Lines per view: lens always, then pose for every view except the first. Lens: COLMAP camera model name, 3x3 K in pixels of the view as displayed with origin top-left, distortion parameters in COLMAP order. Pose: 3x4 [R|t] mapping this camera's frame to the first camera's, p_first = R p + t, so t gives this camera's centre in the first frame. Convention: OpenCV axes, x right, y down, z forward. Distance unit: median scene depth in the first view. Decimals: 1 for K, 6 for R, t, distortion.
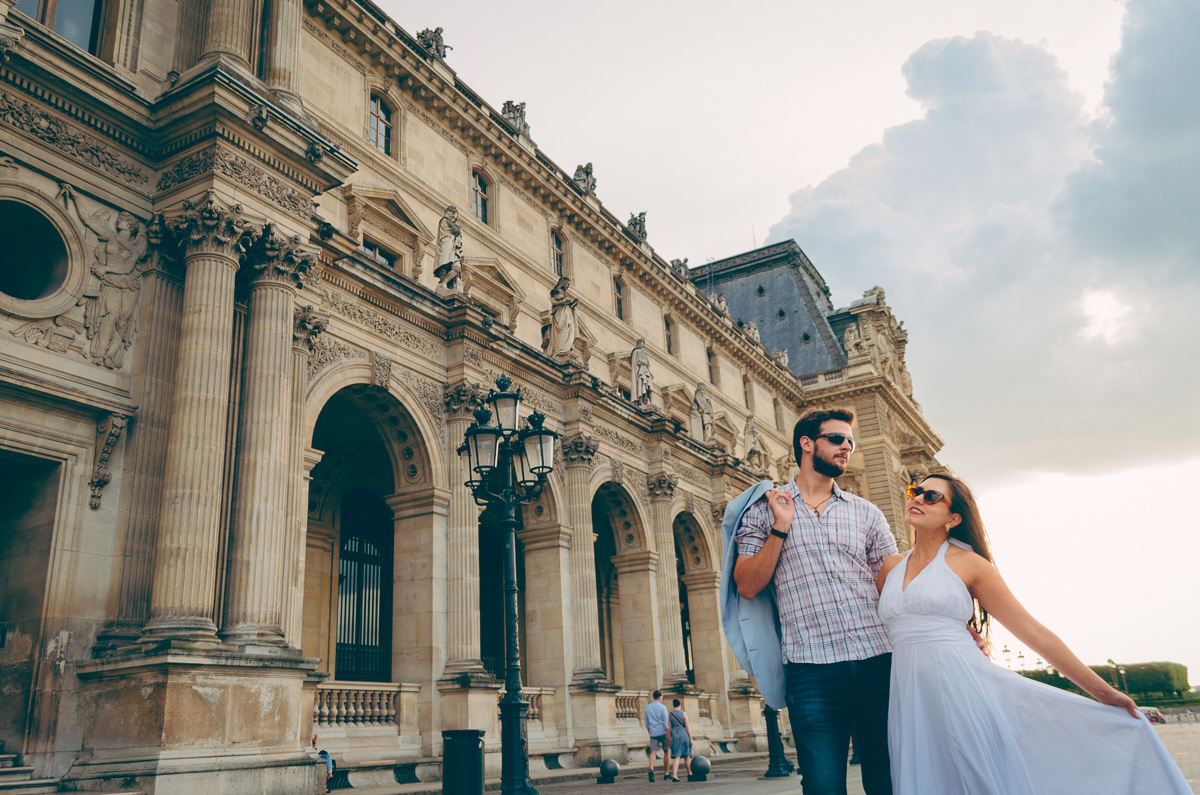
lens RADIAL K [[956.6, 0, 551.4], [0, 956.6, 398.6], [0, 0, 1]] dist [0.000522, -0.001754]
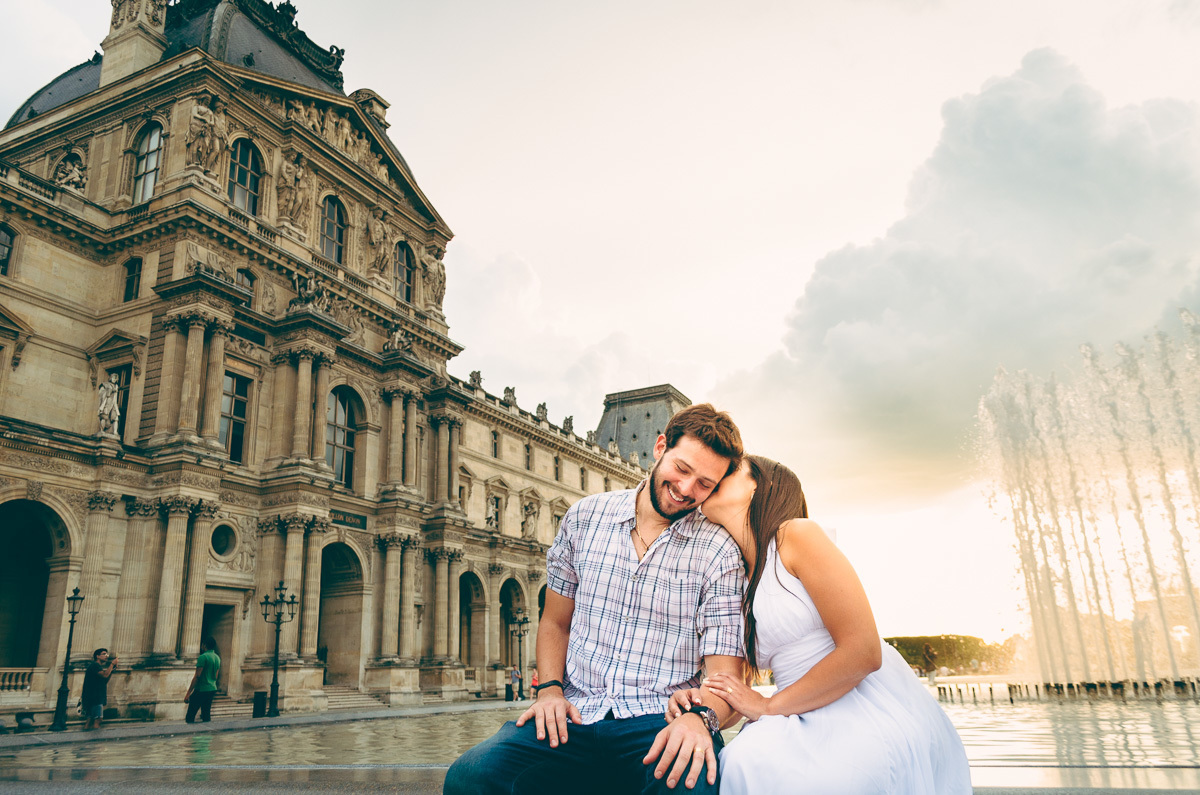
lens RADIAL K [[902.9, 0, 600.0], [0, 902.9, 397.5], [0, 0, 1]] dist [0.001613, 0.000048]
pose [[0.993666, 0.040295, 0.104897, -0.074080], [-0.043581, 0.998622, 0.029229, -0.531839], [-0.103575, -0.033615, 0.994053, -1.508094]]
